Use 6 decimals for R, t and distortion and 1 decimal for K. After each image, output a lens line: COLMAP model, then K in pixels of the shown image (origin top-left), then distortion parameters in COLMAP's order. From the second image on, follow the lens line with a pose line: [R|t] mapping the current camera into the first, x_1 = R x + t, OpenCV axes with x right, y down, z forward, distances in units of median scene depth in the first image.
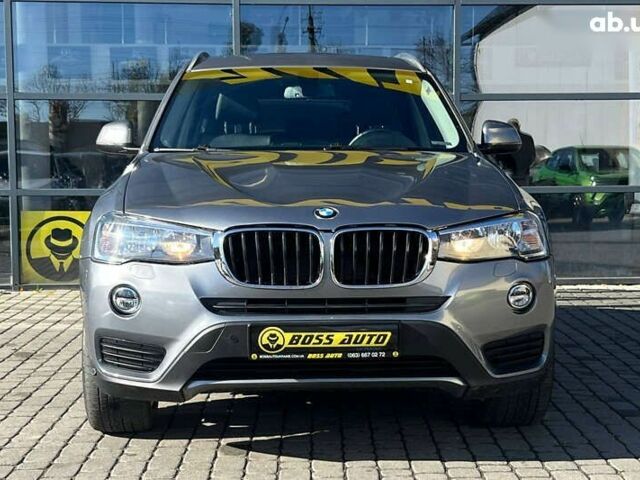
lens RADIAL K [[1327.6, 0, 320.0], [0, 1327.6, 240.0], [0, 0, 1]] dist [0.004856, -8.707769]
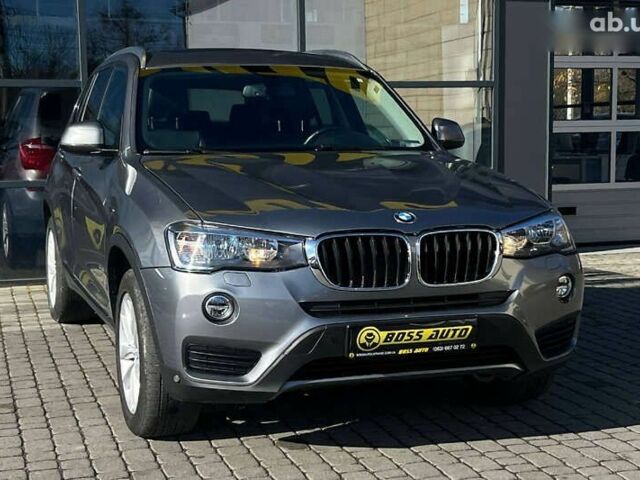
lens RADIAL K [[1327.6, 0, 320.0], [0, 1327.6, 240.0], [0, 0, 1]] dist [0.004856, -8.707769]
pose [[0.963970, -0.032166, 0.264057, -0.347025], [0.025478, 0.999263, 0.028716, -0.034850], [-0.264787, -0.020954, 0.964079, -0.012503]]
